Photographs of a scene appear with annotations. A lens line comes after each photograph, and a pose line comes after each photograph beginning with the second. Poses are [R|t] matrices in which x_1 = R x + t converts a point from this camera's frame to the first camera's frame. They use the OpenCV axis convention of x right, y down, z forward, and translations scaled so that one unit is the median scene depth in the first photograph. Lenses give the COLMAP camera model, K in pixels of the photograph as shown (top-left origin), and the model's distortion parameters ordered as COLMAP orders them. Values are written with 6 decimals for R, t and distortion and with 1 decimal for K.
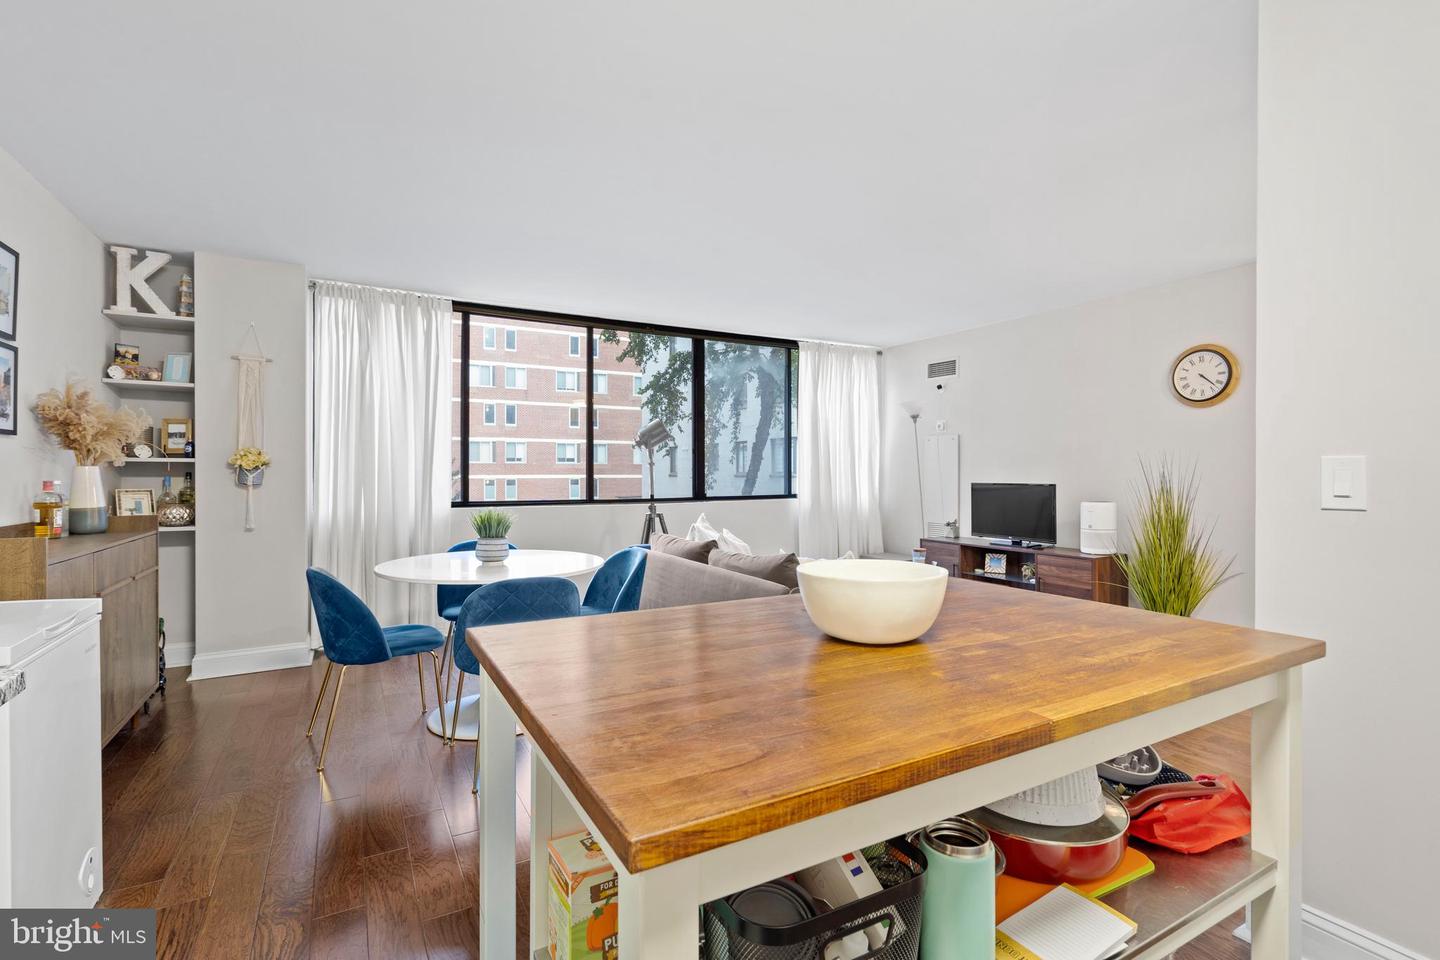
lens RADIAL K [[662.7, 0, 718.4], [0, 662.7, 483.5], [0, 0, 1]] dist [-0.005419, 0.002759]
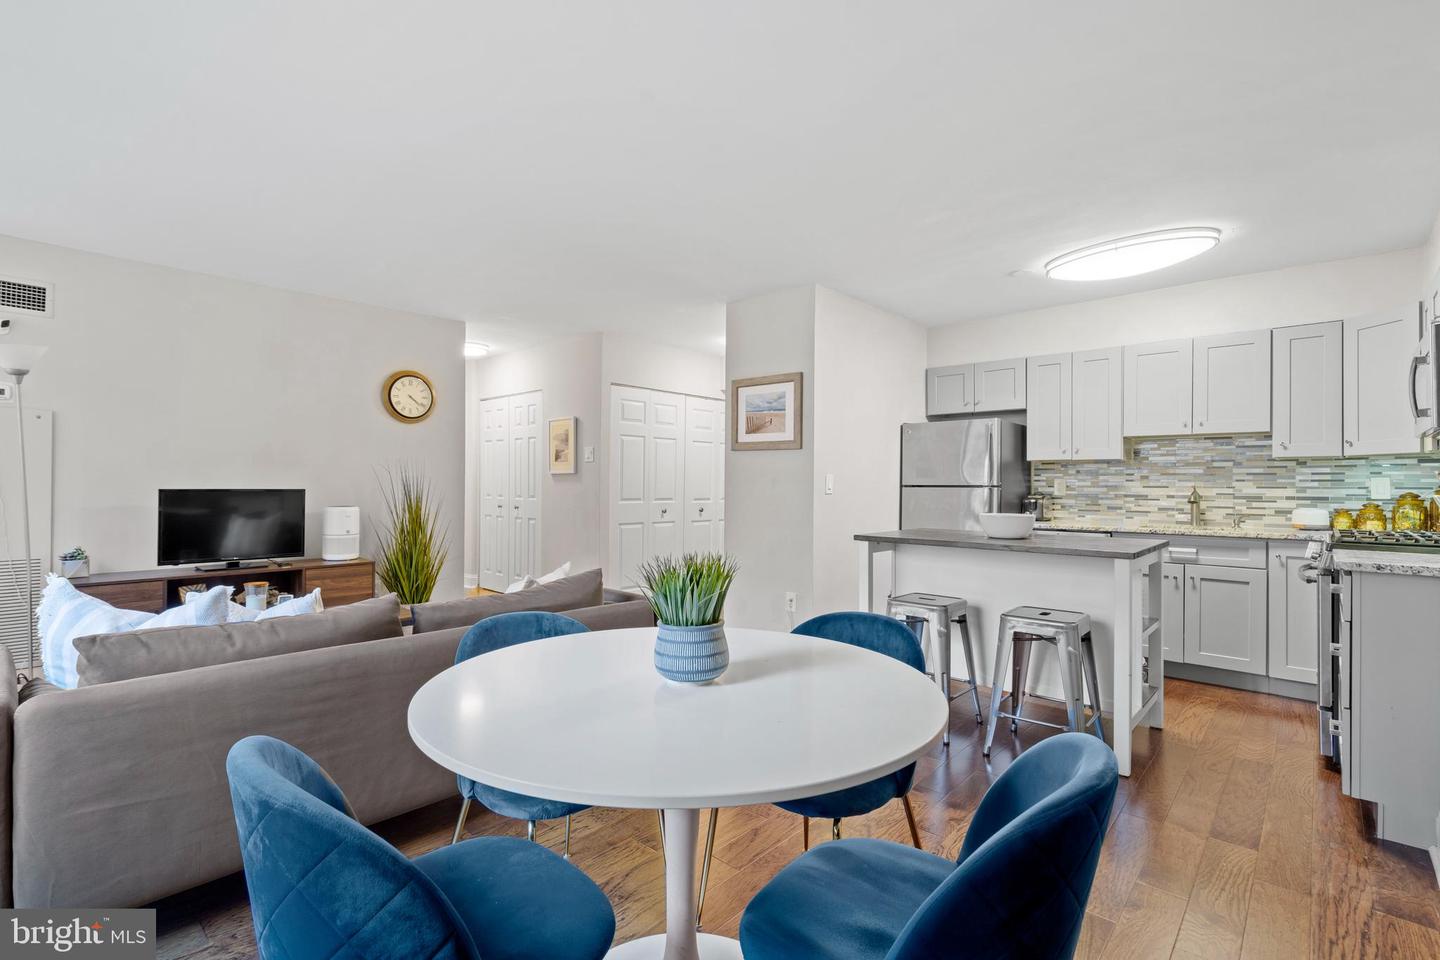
lens RADIAL K [[662.7, 0, 707.5], [0, 662.7, 480.7], [0, 0, 1]] dist [-0.005419, 0.002759]
pose [[-0.304632, 0.004000, 0.952462, -0.543145], [0.005627, 0.999981, -0.002400, -0.005555], [-0.952454, 0.004629, -0.304648, 0.806274]]
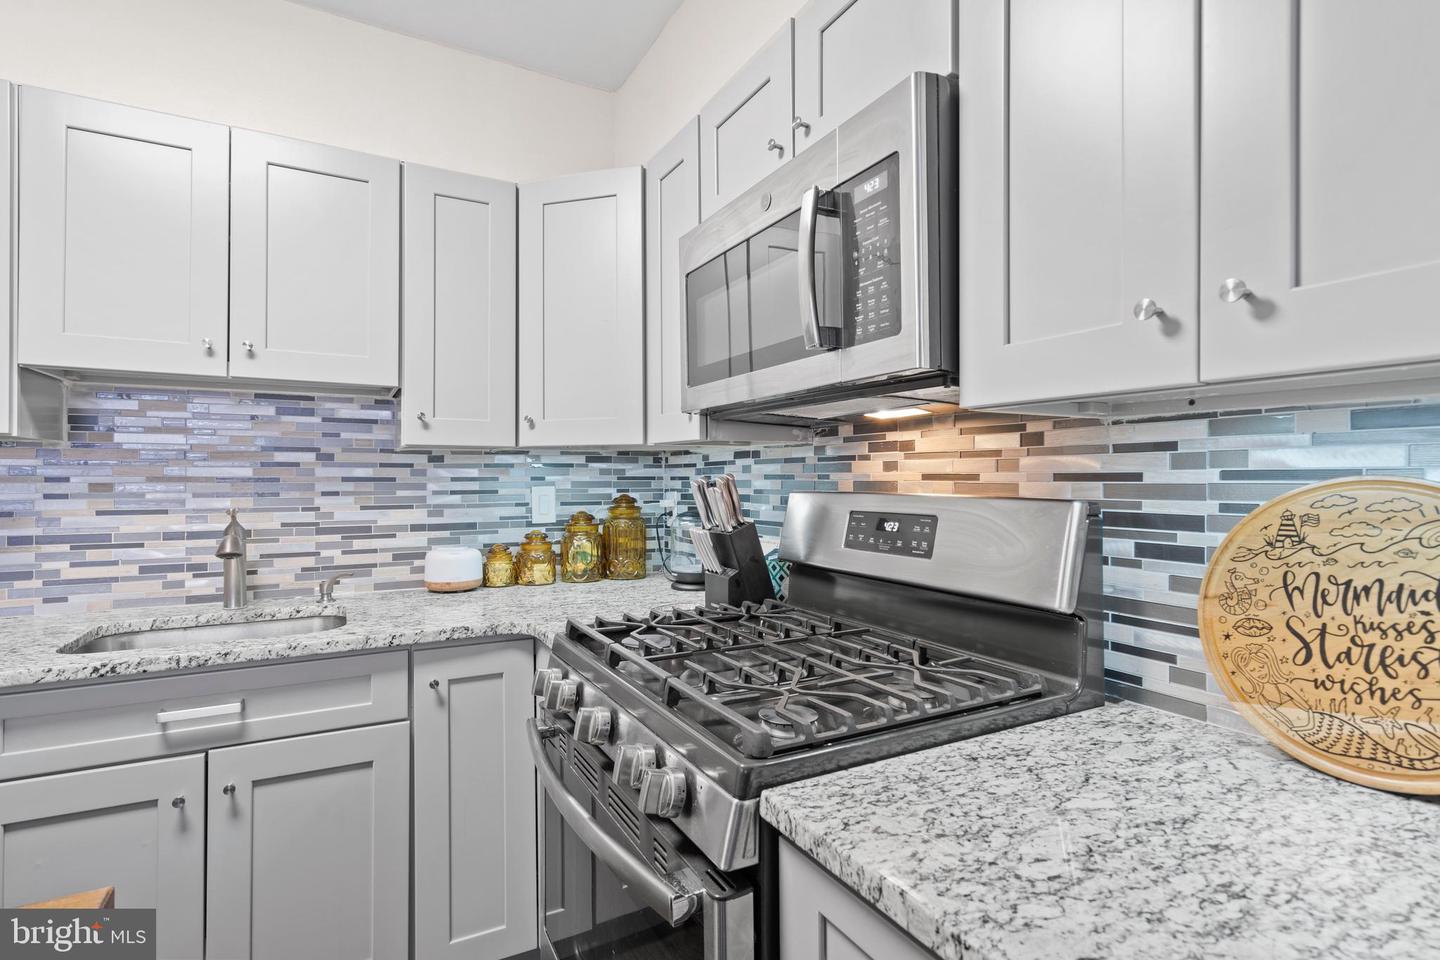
lens RADIAL K [[703.1, 0, 712.4], [0, 703.1, 473.0], [0, 0, 1]] dist [0.001509, 0.000546]
pose [[-0.999813, 0.001489, 0.019277, -0.132911], [0.001603, 0.999981, 0.005901, -0.019569], [-0.019268, 0.005931, -0.999797, 0.247041]]
